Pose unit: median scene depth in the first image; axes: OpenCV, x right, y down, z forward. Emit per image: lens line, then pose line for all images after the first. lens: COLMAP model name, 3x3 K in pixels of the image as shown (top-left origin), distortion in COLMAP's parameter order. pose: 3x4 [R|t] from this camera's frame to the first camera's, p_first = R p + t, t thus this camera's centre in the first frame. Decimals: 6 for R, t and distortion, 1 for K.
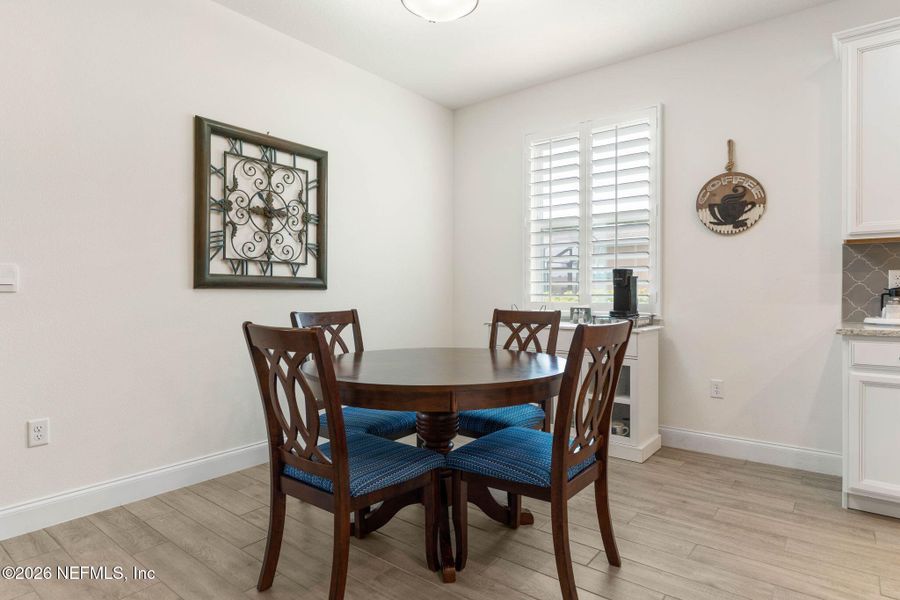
lens RADIAL K [[492.4, 0, 454.3], [0, 492.4, 295.1], [0, 0, 1]] dist [-0.002106, -0.000649]
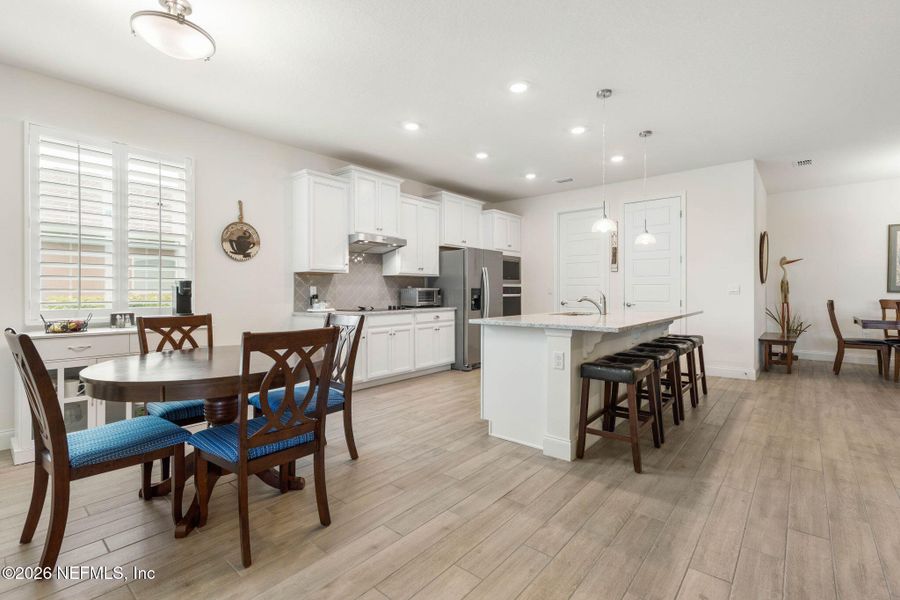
lens RADIAL K [[403.8, 0, 452.7], [0, 403.8, 295.6], [0, 0, 1]] dist [0.001856, -0.000713]
pose [[0.045620, -0.009984, 0.998909, -0.714241], [0.009437, 0.999910, 0.009563, -0.017908], [-0.998914, 0.008991, 0.045710, 0.265645]]
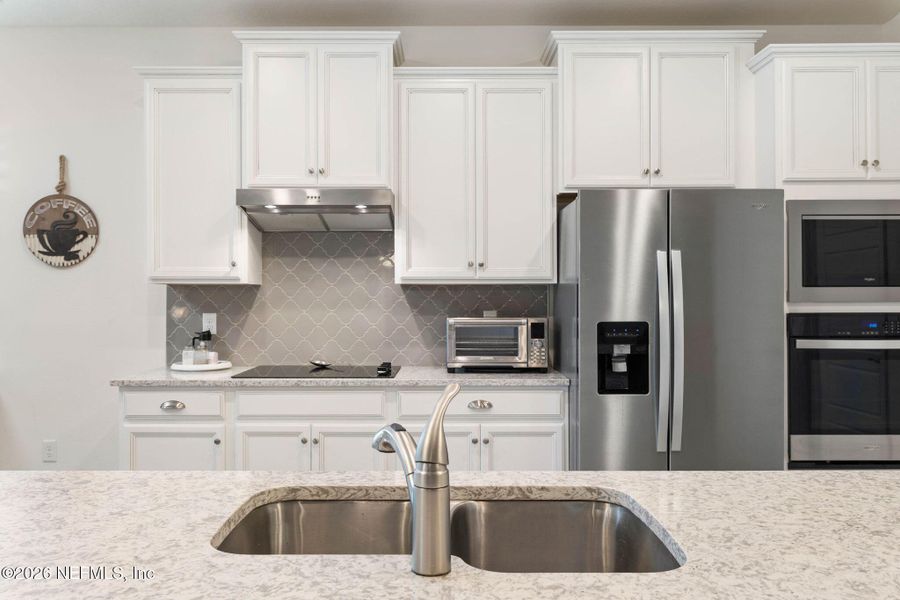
lens RADIAL K [[714.8, 0, 447.1], [0, 714.8, 297.9], [0, 0, 1]] dist [-0.007676, -0.002719]
pose [[0.784471, -0.001986, 0.620162, 0.322928], [0.005535, 0.999977, -0.003799, -0.062959], [-0.620140, 0.006413, 0.784465, -0.378331]]
